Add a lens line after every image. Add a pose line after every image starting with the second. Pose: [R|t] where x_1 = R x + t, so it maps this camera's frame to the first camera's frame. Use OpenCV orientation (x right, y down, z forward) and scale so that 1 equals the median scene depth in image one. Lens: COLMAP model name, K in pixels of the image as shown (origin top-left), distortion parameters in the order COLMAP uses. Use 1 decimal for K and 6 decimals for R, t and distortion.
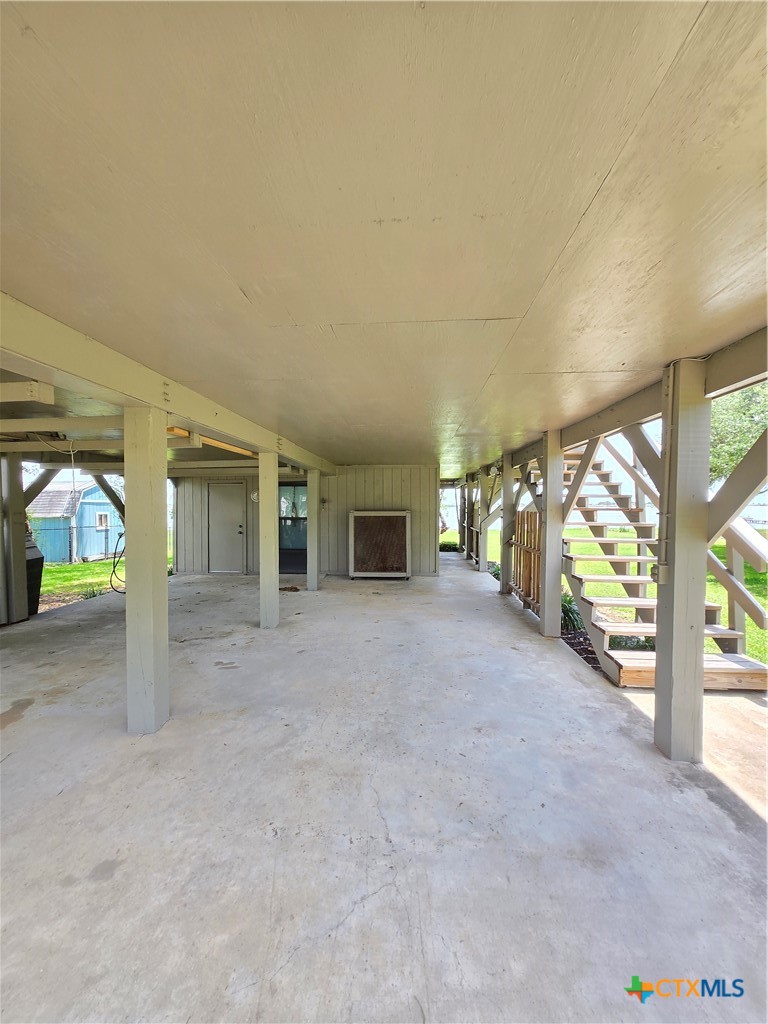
lens RADIAL K [[401.9, 0, 383.0], [0, 401.9, 509.9], [0, 0, 1]] dist [-0.001817, -0.001360]
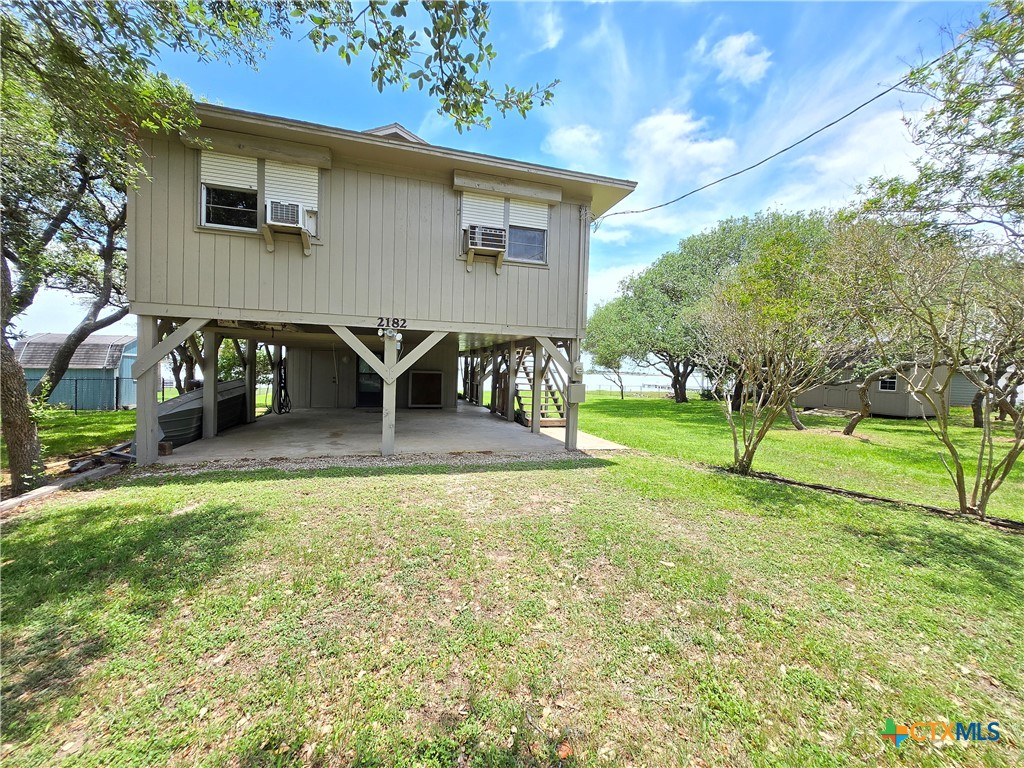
lens RADIAL K [[401.9, 0, 511.9], [0, 401.9, 377.8], [0, 0, 1]] dist [-0.001817, -0.001360]
pose [[0.941096, 0.019074, 0.337600, -0.231425], [-0.024421, 0.999634, 0.011599, 0.004726], [-0.337255, -0.019160, 0.941218, -0.738386]]
